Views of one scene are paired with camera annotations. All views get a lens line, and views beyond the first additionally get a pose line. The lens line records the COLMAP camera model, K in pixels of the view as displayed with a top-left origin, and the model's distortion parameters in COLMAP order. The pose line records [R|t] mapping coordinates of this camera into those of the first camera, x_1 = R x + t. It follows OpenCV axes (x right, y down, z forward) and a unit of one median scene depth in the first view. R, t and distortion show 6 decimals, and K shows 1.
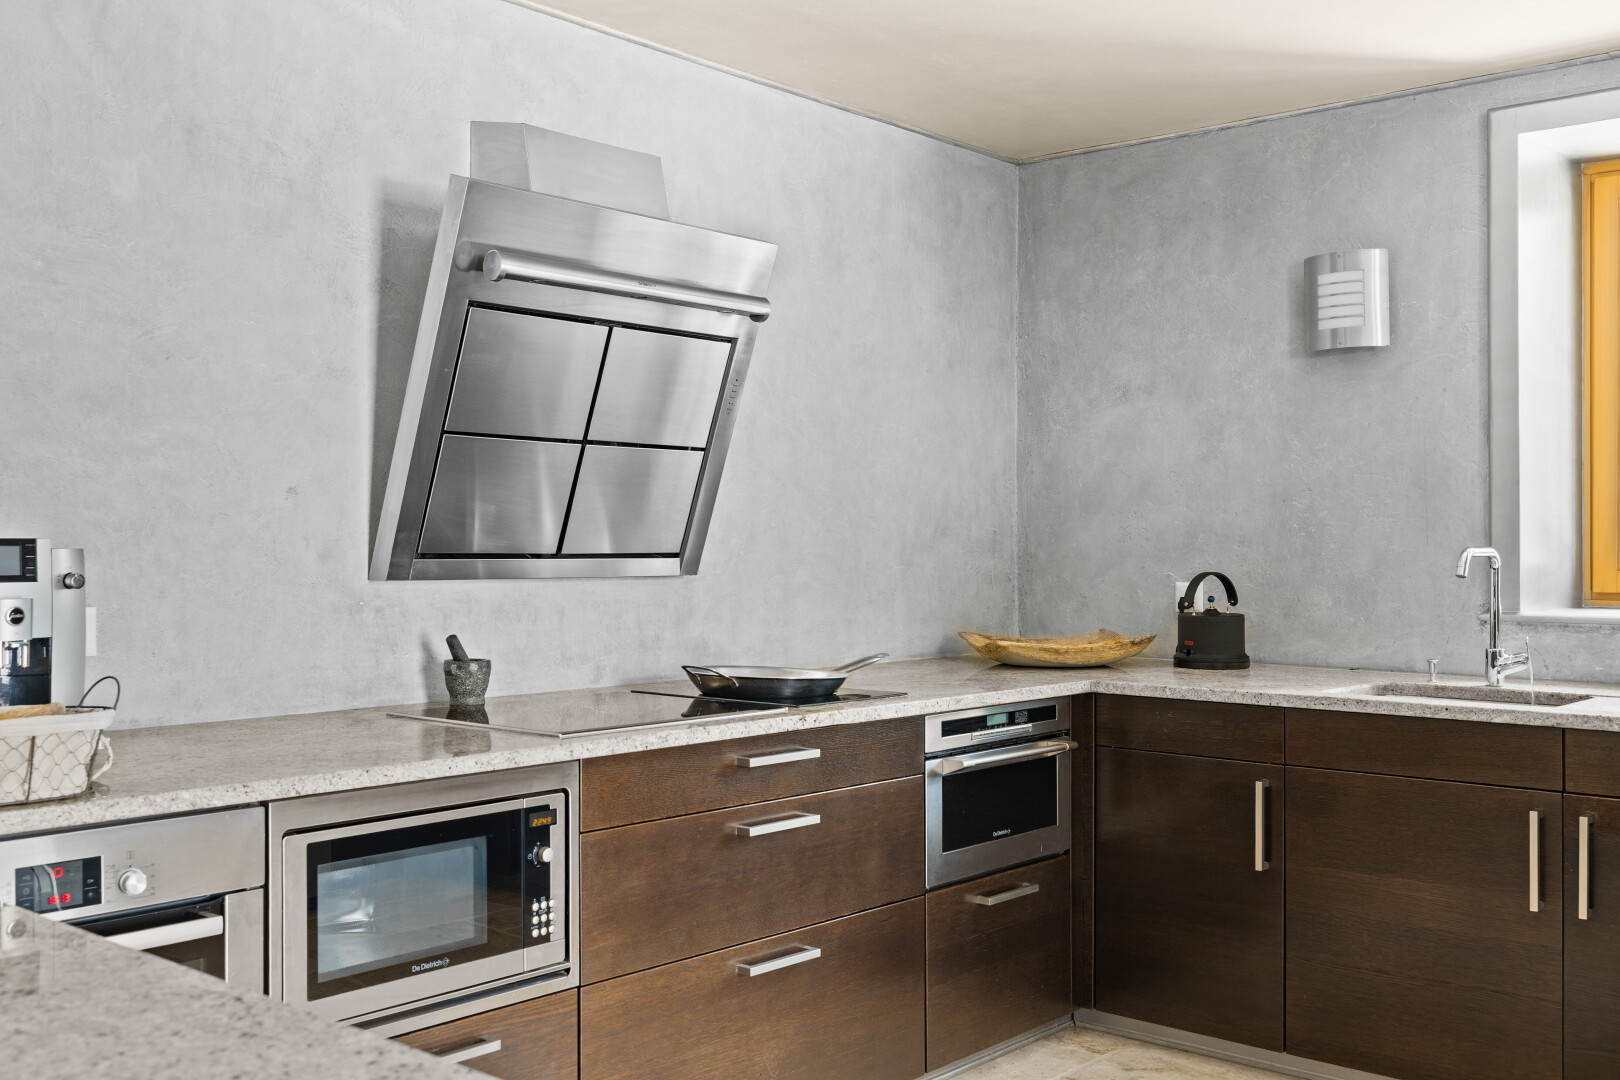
lens RADIAL K [[1592.6, 0, 810.9], [0, 1592.6, 542.0], [0, 0, 1]] dist [0.004387, 0.000000]
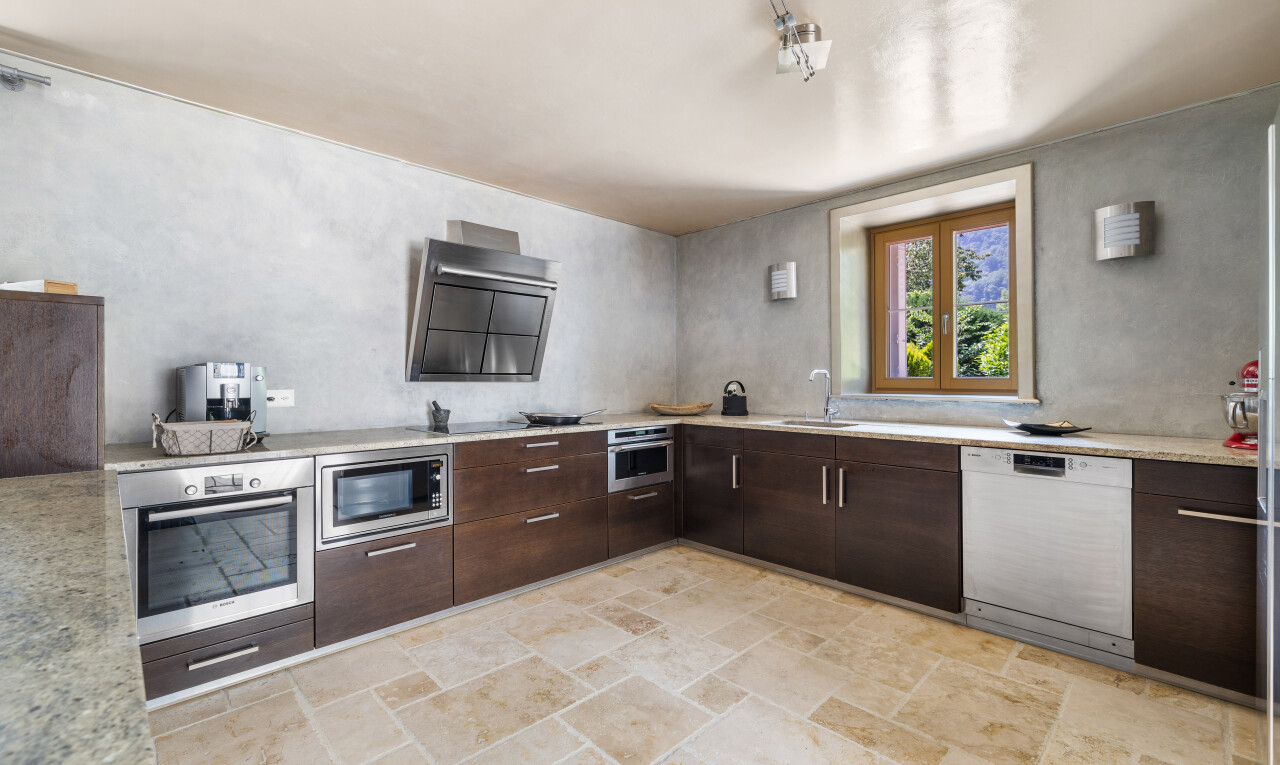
lens RADIAL K [[542.2, 0, 638.6], [0, 542.2, 379.7], [0, 0, 1]] dist [-0.000261, -0.000728]
pose [[0.996745, -0.003438, -0.080541, 0.187987], [0.003417, 0.999994, -0.000395, 0.019634], [0.080542, 0.000118, 0.996751, 0.059274]]
